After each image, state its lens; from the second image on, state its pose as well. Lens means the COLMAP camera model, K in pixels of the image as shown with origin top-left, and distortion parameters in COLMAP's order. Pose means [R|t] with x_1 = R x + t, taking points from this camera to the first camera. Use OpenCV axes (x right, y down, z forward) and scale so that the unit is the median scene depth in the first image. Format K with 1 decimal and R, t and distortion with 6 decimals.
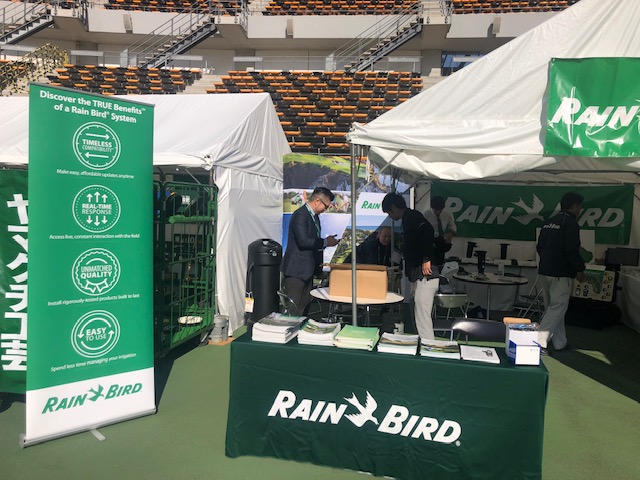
lens RADIAL K [[519.2, 0, 324.9], [0, 519.2, 243.4], [0, 0, 1]] dist [0.018133, -0.014080]
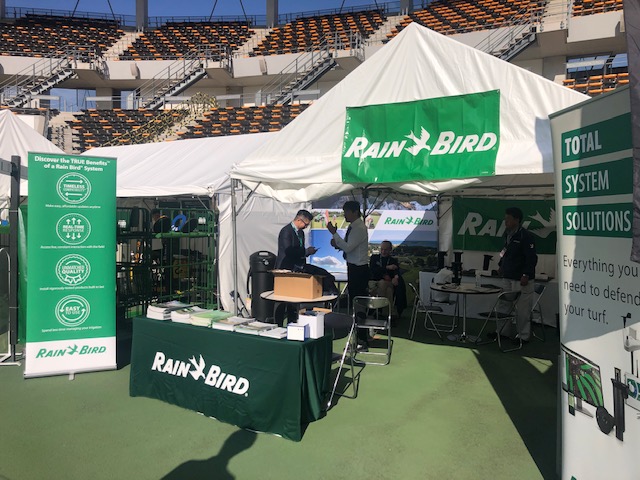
lens RADIAL K [[519.2, 0, 318.0], [0, 519.2, 241.5], [0, 0, 1]] dist [0.018133, -0.014080]
pose [[0.943884, -0.005334, -0.330235, 0.728993], [-0.006506, 0.999375, -0.034737, 0.019544], [0.330214, 0.034937, 0.943259, -0.206935]]
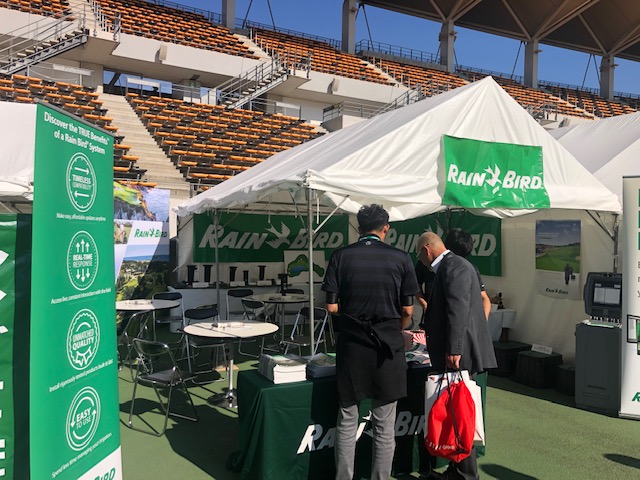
lens RADIAL K [[519.2, 0, 323.7], [0, 519.2, 240.6], [0, 0, 1]] dist [0.018133, -0.014080]
pose [[0.770871, -0.028640, 0.636347, -0.639388], [0.054038, 0.998328, -0.020529, -0.058321], [-0.634695, 0.050212, 0.771129, 0.137951]]
